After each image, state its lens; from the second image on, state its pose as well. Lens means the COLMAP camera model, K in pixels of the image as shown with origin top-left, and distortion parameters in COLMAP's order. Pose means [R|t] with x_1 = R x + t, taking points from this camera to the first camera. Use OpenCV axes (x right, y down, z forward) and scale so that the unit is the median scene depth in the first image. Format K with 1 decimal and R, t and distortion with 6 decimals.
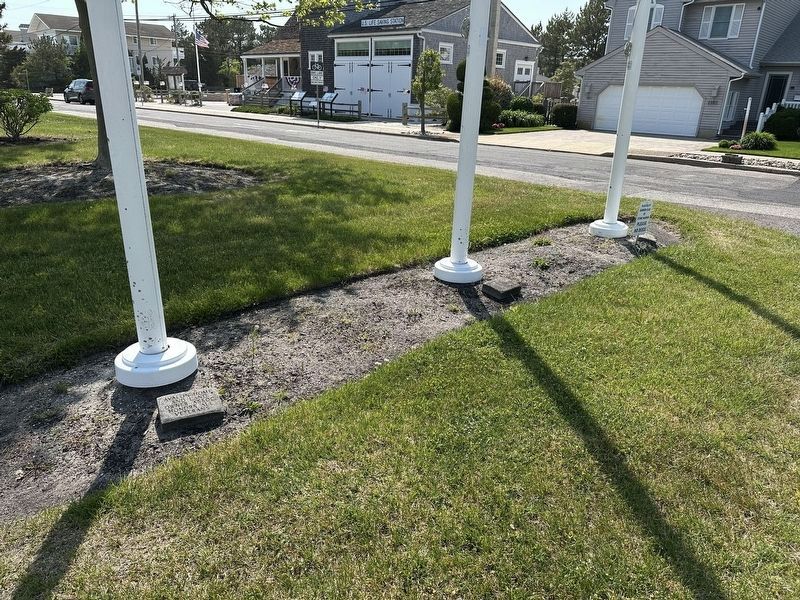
lens RADIAL K [[559.4, 0, 400.0], [0, 559.4, 300.0], [0, 0, 1]] dist [0.003318, -0.003029]
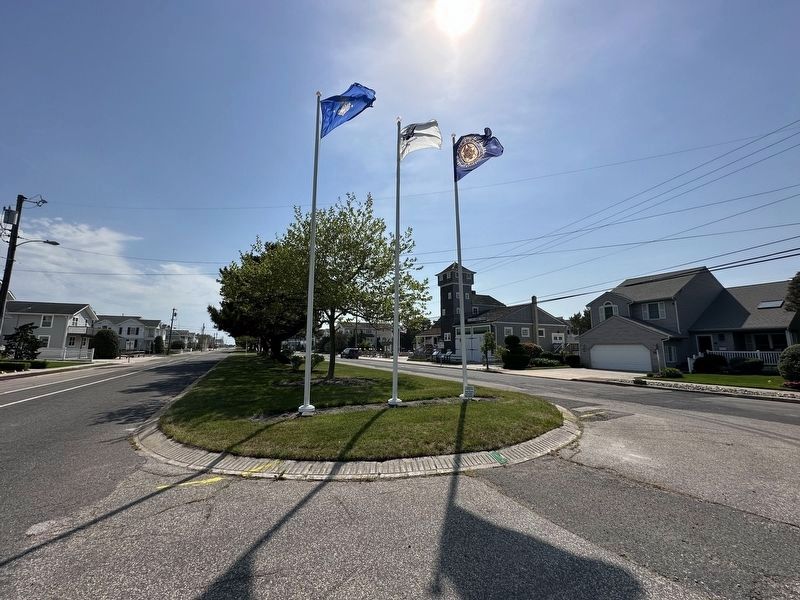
lens RADIAL K [[320.7, 0, 400.0], [0, 320.7, 300.0], [0, 0, 1]] dist [0.018772, 0.000118]
pose [[0.937470, -0.076502, -0.339554, 0.138224], [-0.100116, 0.875053, -0.473560, 0.055250], [0.333356, 0.477943, 0.812677, -0.146937]]
